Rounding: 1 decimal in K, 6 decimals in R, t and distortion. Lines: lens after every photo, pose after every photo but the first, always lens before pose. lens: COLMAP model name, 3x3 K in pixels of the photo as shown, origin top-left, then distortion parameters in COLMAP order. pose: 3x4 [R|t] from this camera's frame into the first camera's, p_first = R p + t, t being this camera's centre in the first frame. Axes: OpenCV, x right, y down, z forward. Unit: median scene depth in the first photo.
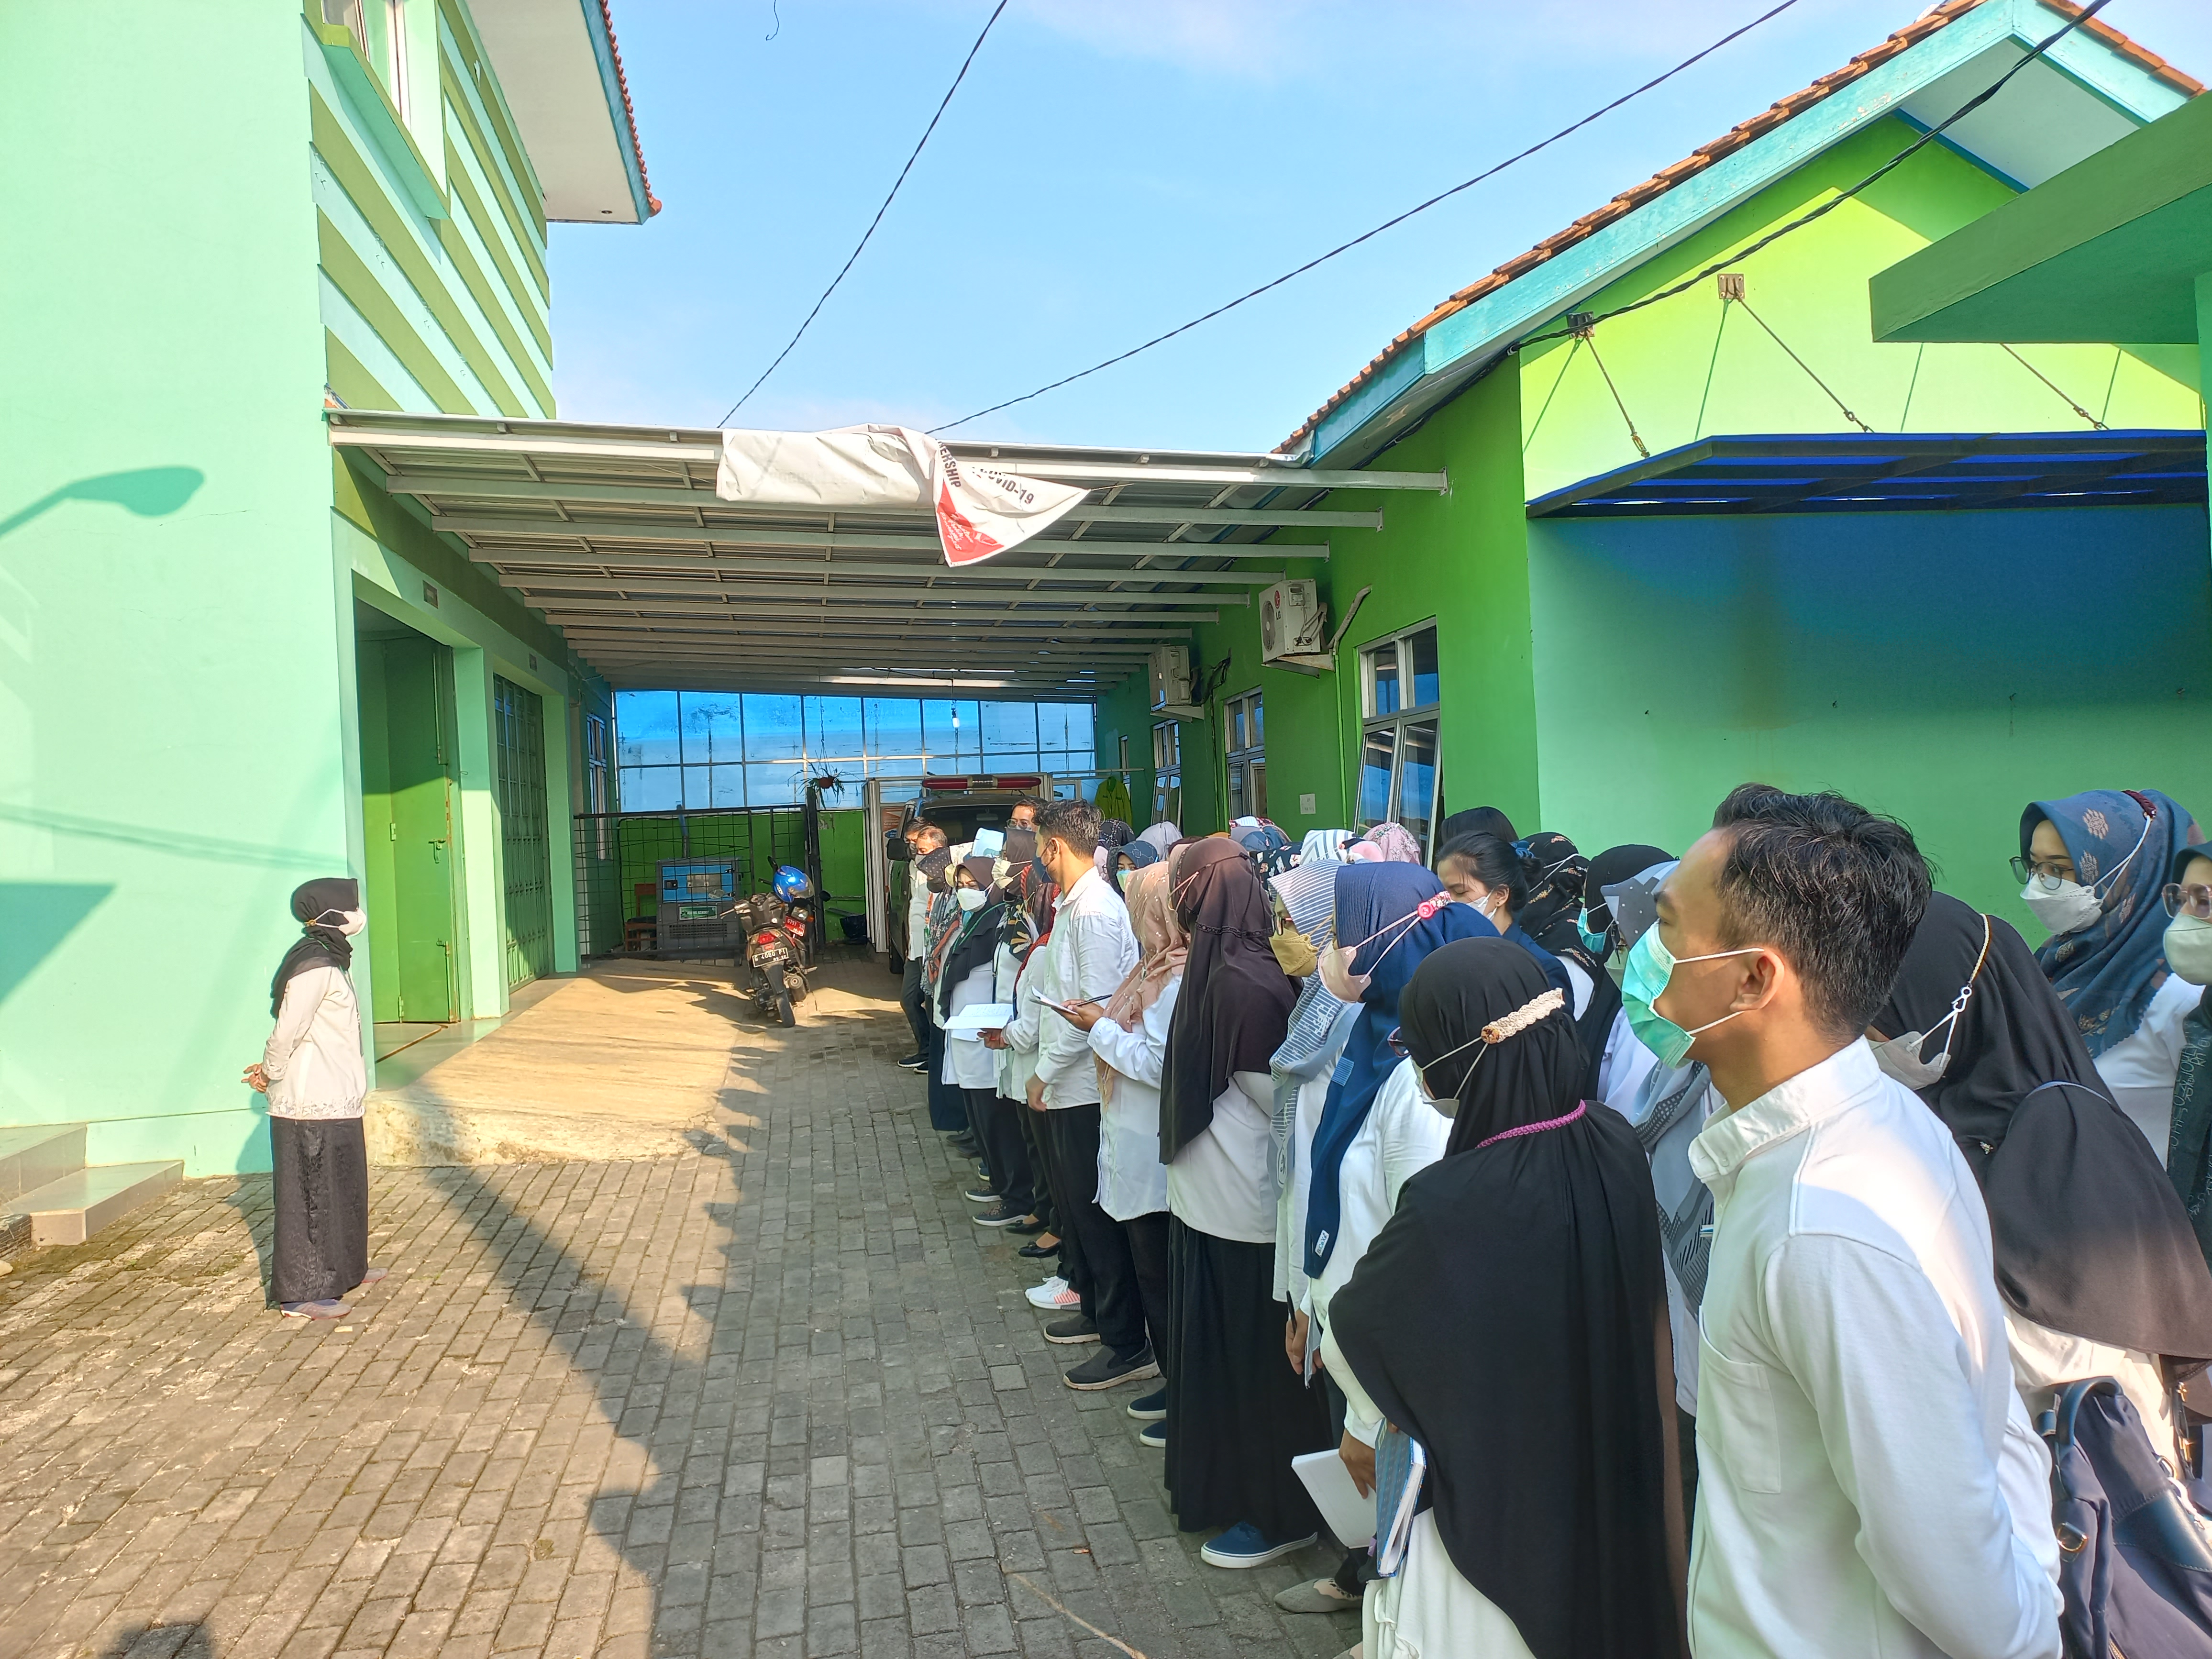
lens RADIAL K [[1575.1, 0, 1112.6], [0, 1575.1, 832.3], [0, 0, 1]] dist [0.056648, -0.035939]
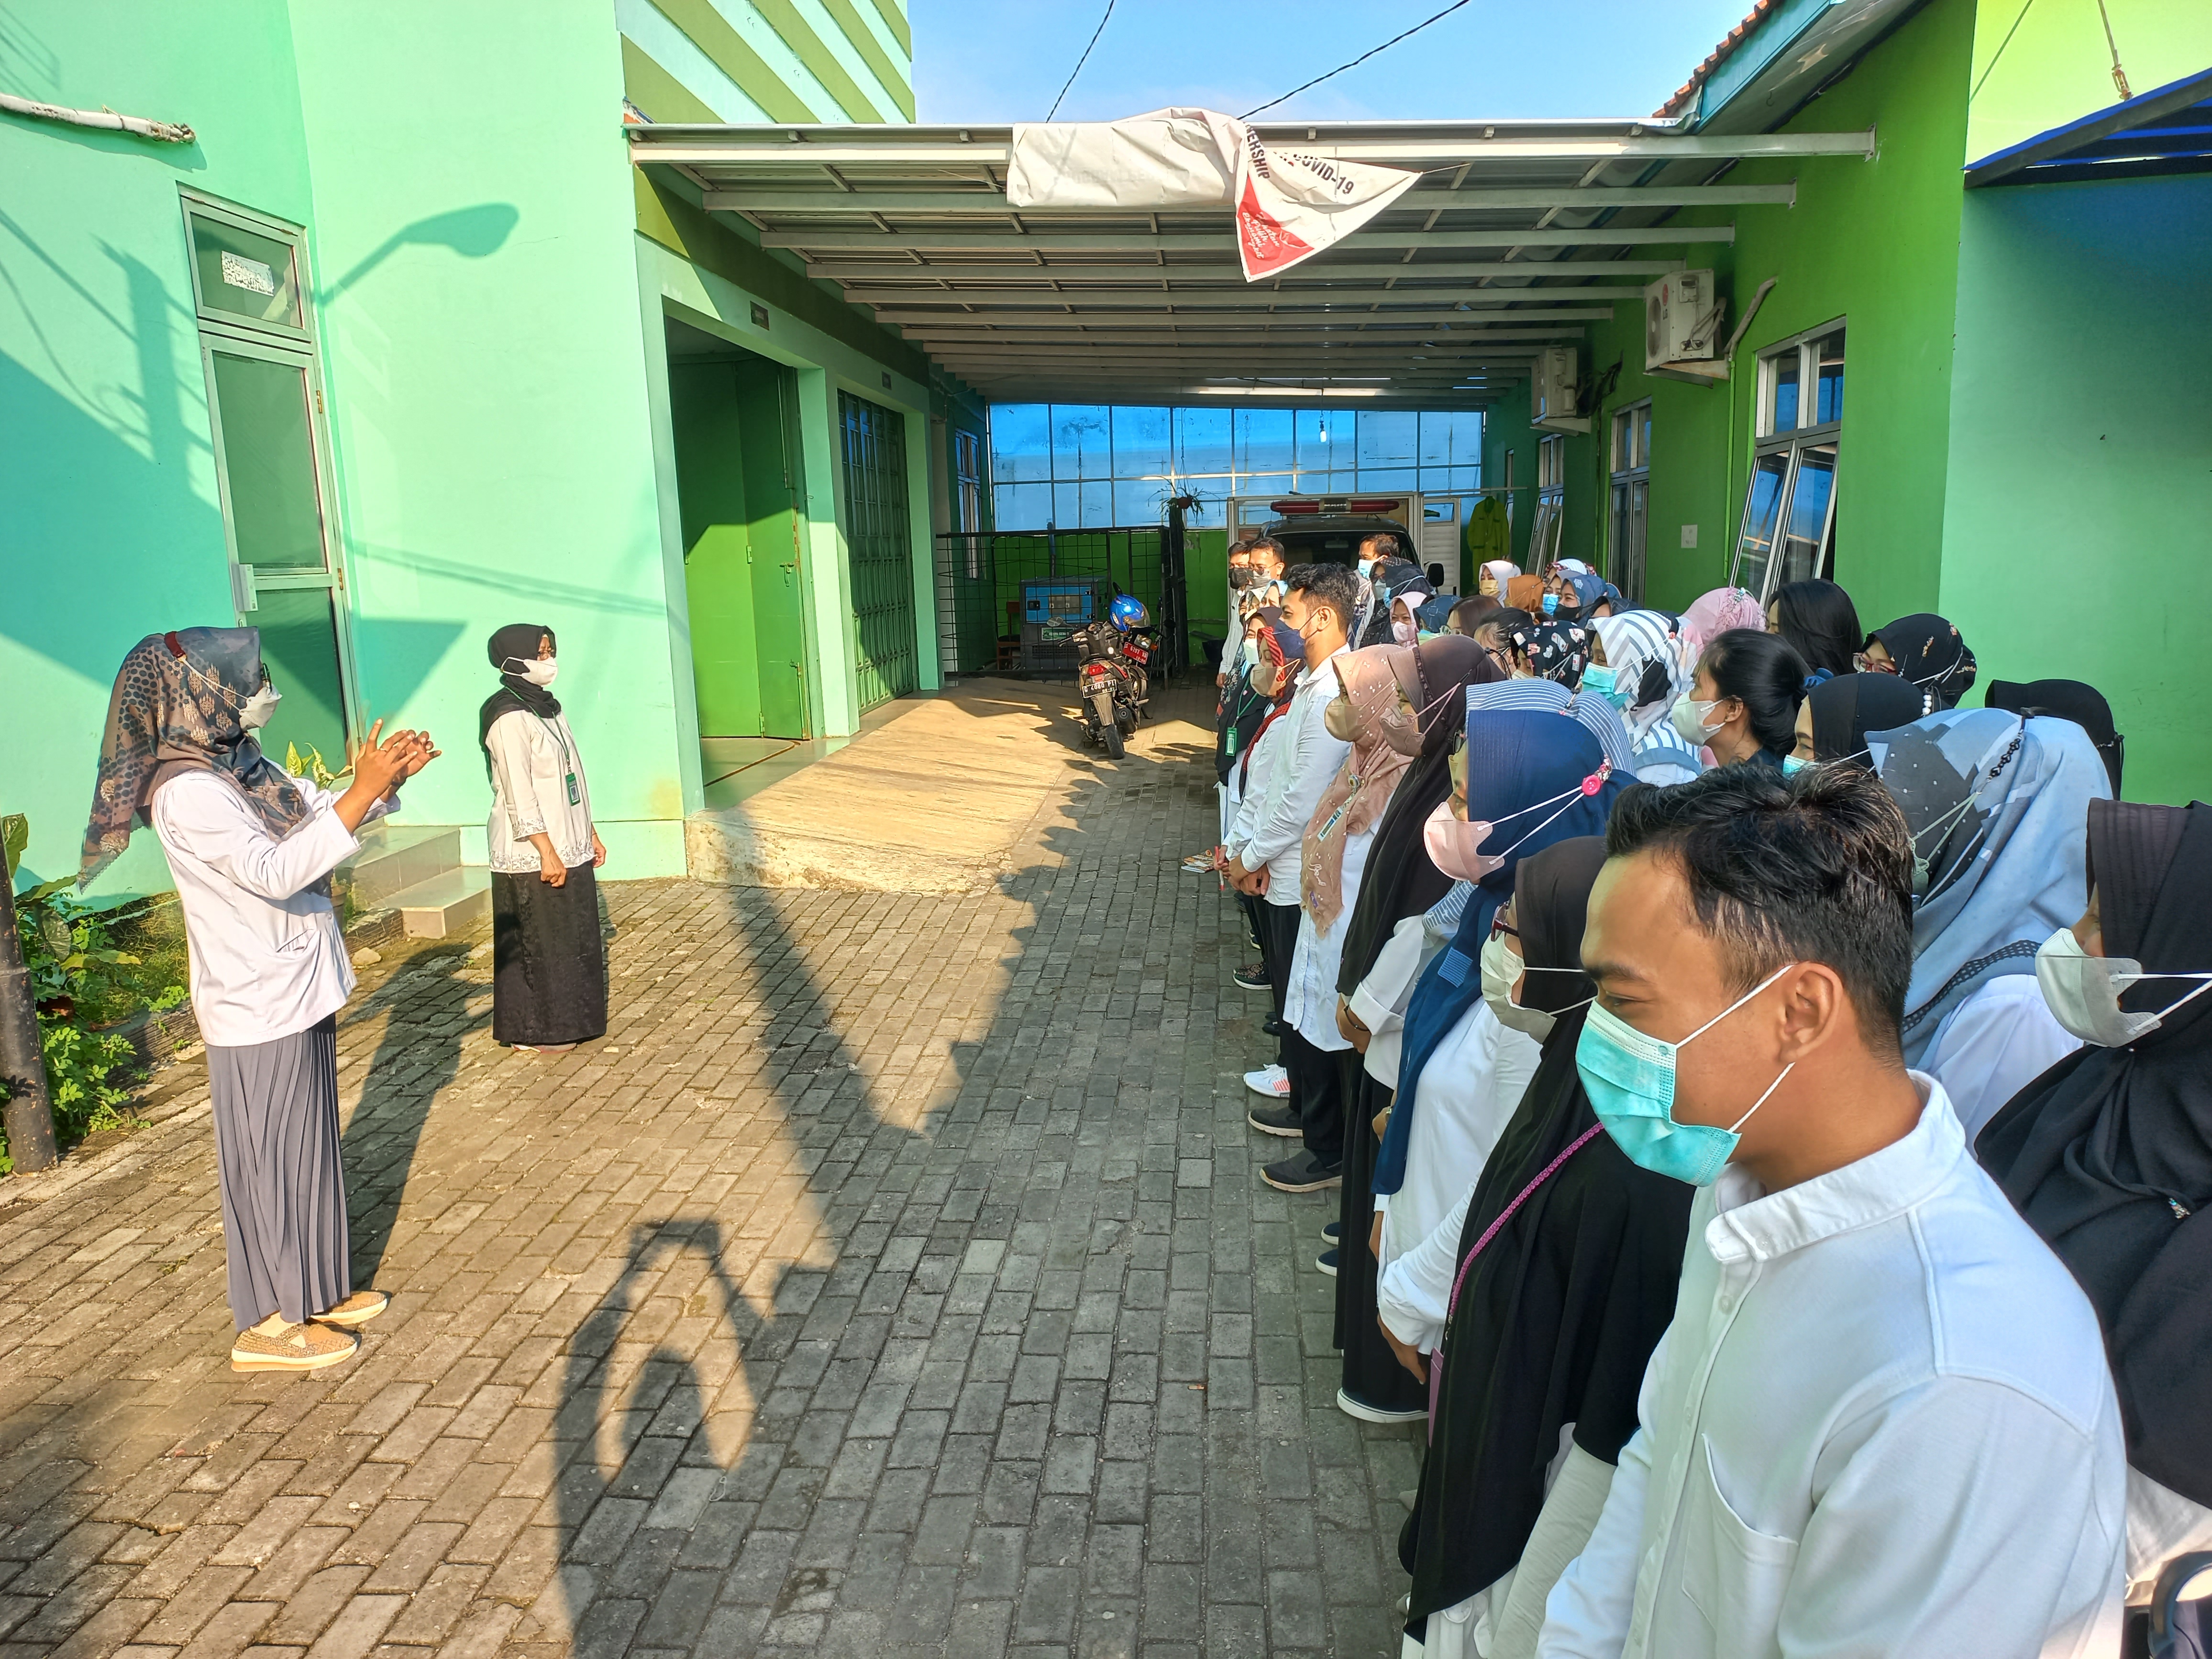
lens RADIAL K [[1575.1, 0, 1119.6], [0, 1575.1, 831.3], [0, 0, 1]] dist [0.056648, -0.035939]
pose [[0.967427, 0.058914, -0.246200, 0.065842], [-0.013389, 0.983090, 0.182633, -0.020219], [0.252797, -0.173387, 0.951856, 0.065121]]
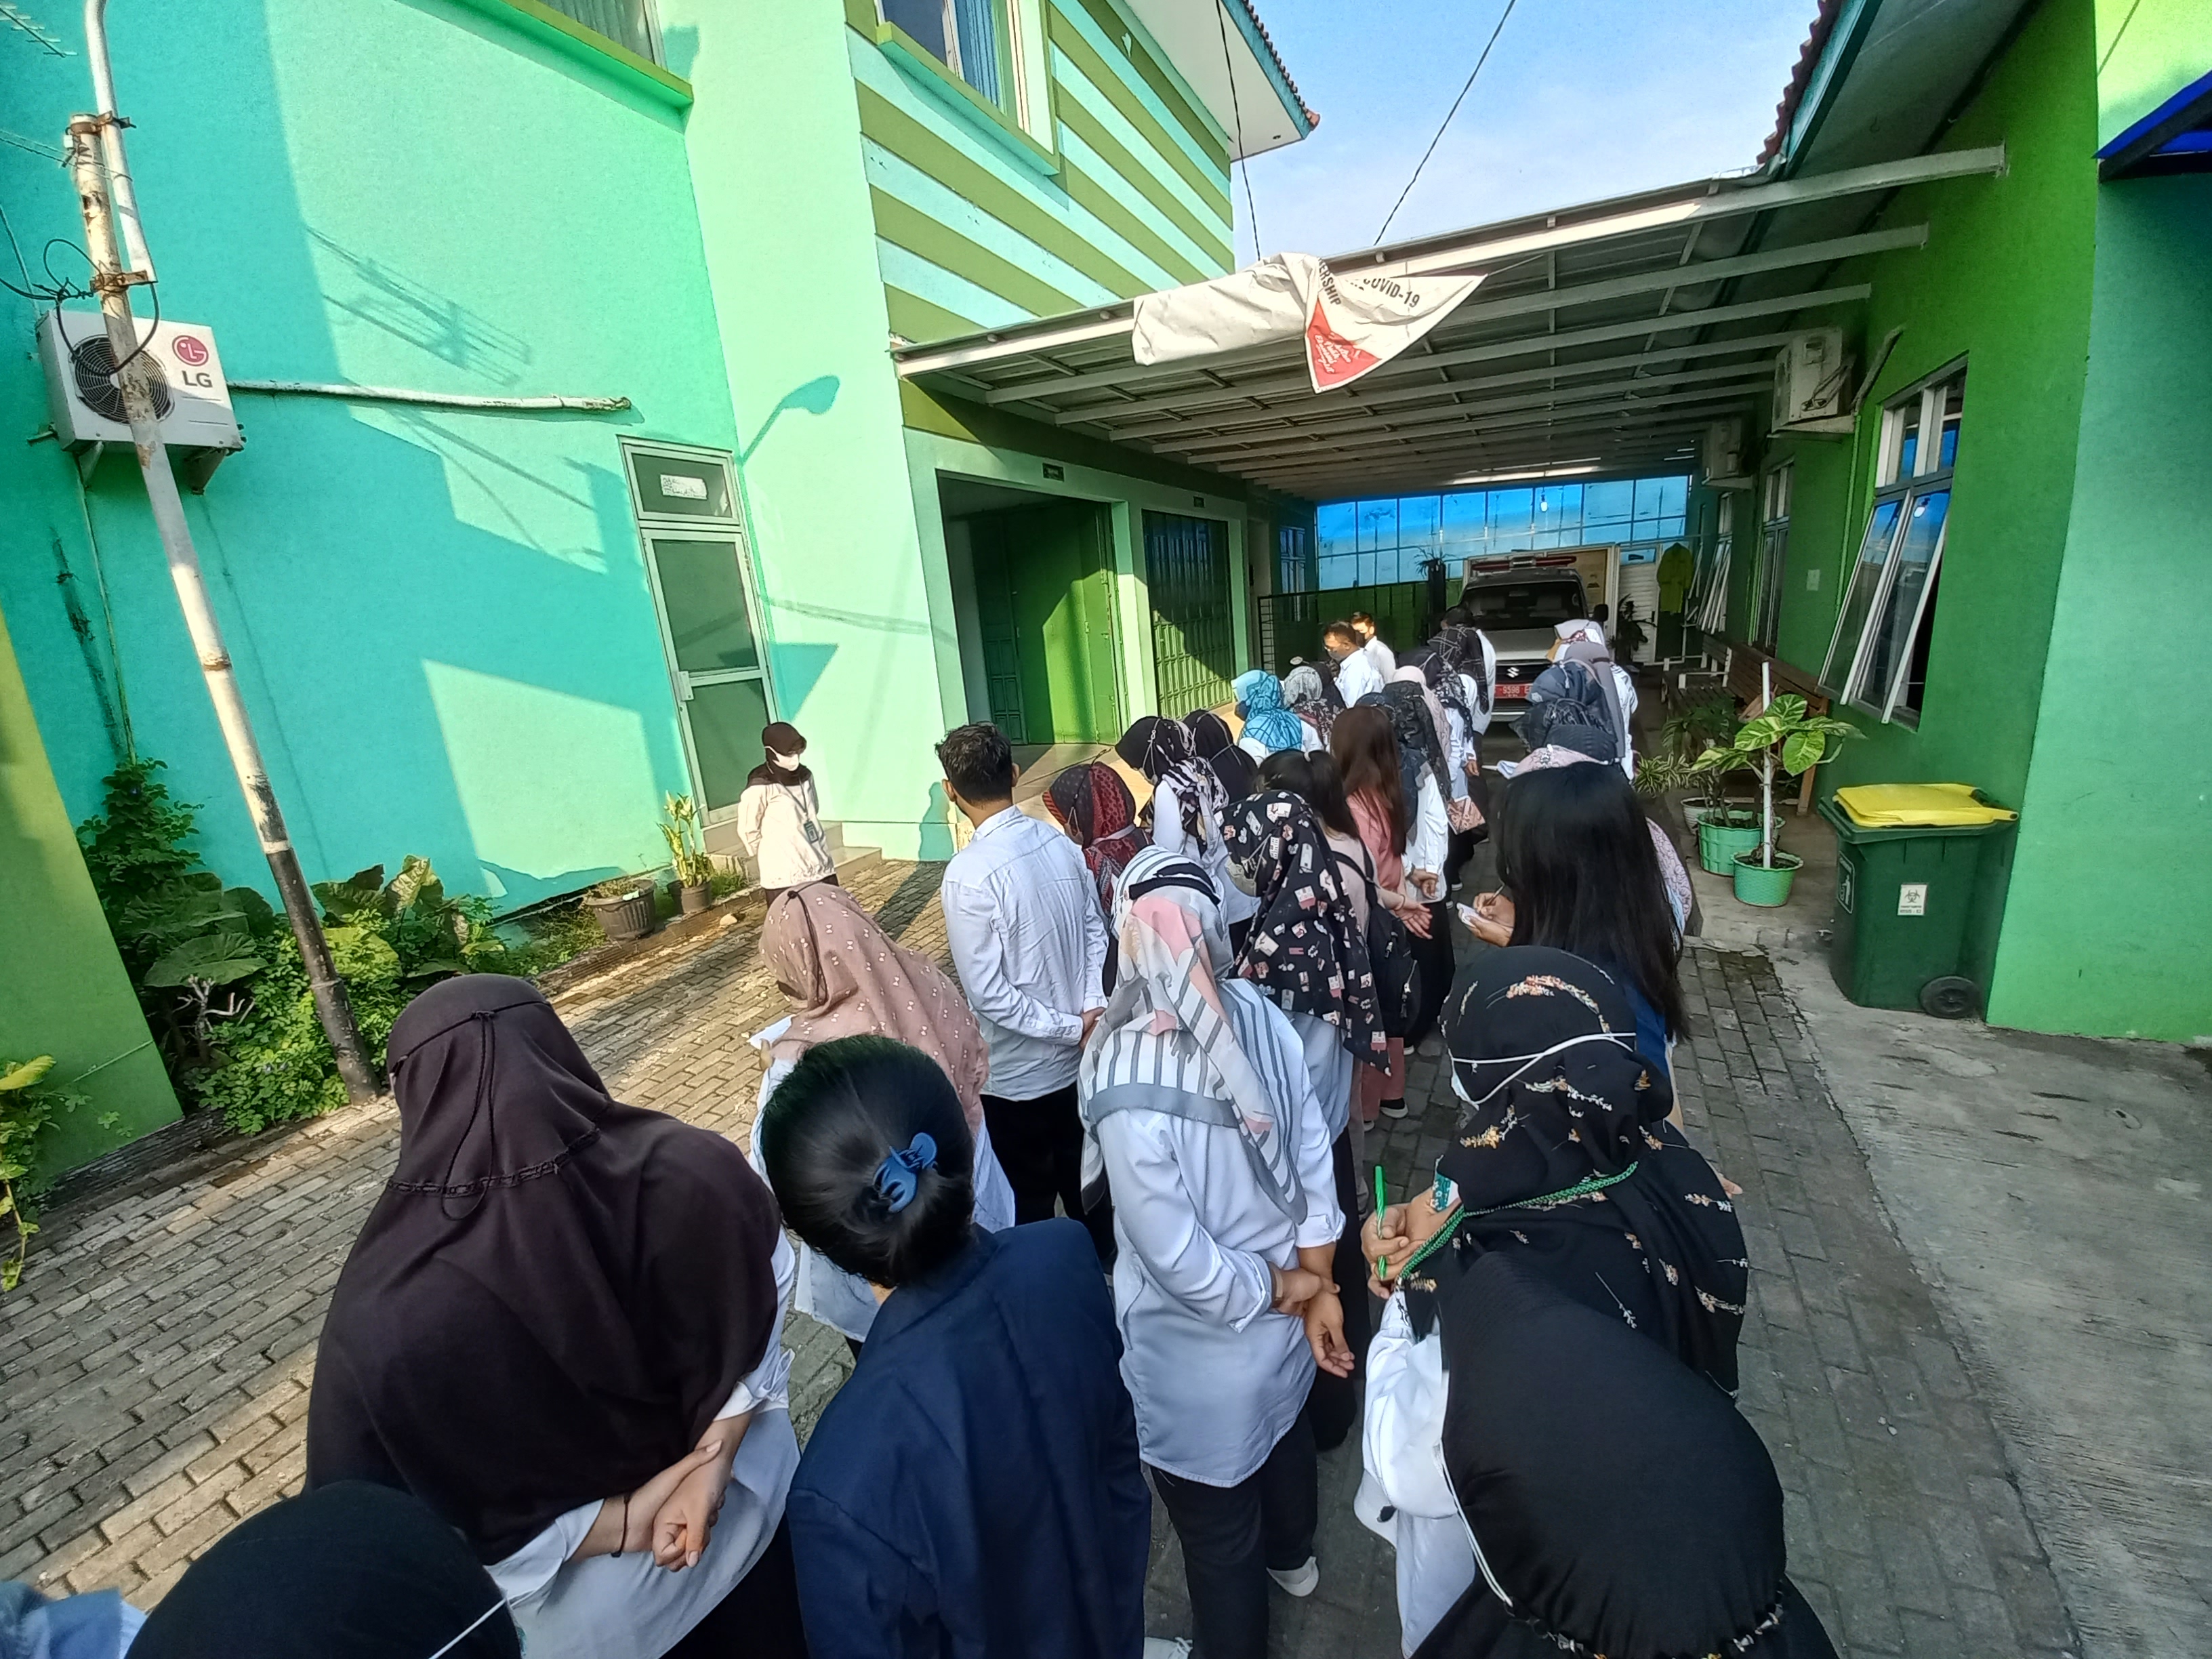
lens RADIAL K [[862.1, 0, 1123.1], [0, 862.1, 841.2], [0, 0, 1]] dist [0.006038, -0.009693]
pose [[0.801471, 0.127968, -0.584181, 0.168683], [0.050095, 0.959039, 0.278810, -0.048507], [0.595931, -0.252723, 0.762231, 0.415074]]
